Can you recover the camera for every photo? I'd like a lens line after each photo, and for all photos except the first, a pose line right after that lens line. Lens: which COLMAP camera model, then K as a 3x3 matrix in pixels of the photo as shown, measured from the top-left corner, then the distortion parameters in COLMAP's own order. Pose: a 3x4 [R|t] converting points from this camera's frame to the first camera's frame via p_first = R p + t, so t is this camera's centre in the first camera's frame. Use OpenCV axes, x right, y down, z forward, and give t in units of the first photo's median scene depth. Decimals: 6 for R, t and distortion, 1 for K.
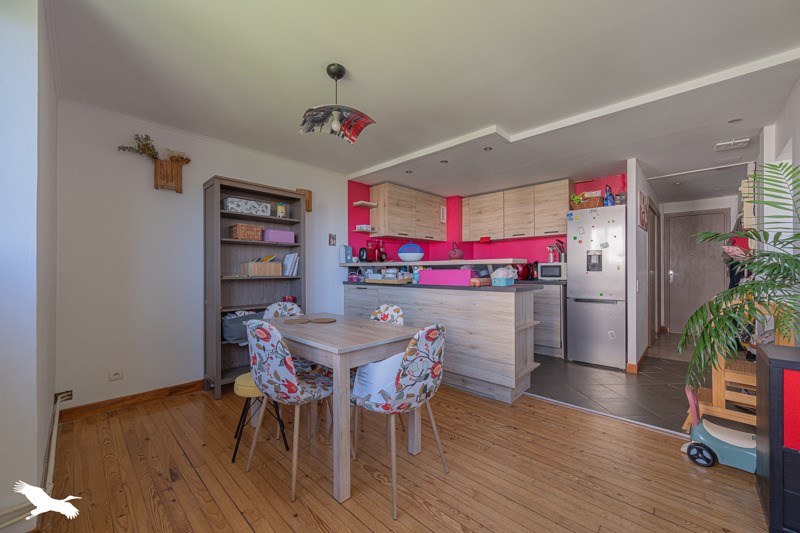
lens RADIAL K [[314.4, 0, 401.4], [0, 314.4, 269.0], [0, 0, 1]] dist [-0.000305, -0.000022]
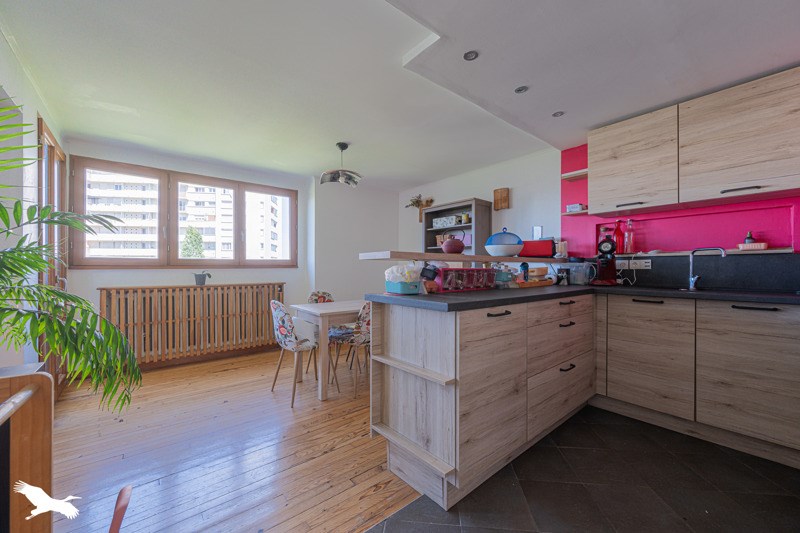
lens RADIAL K [[314.4, 0, 401.4], [0, 314.4, 269.0], [0, 0, 1]] dist [-0.000305, -0.000022]
pose [[-0.124810, 0.004907, -0.992169, 0.927669], [0.004042, 0.999982, 0.004437, -0.000006], [0.992172, -0.003457, -0.124827, 1.023820]]
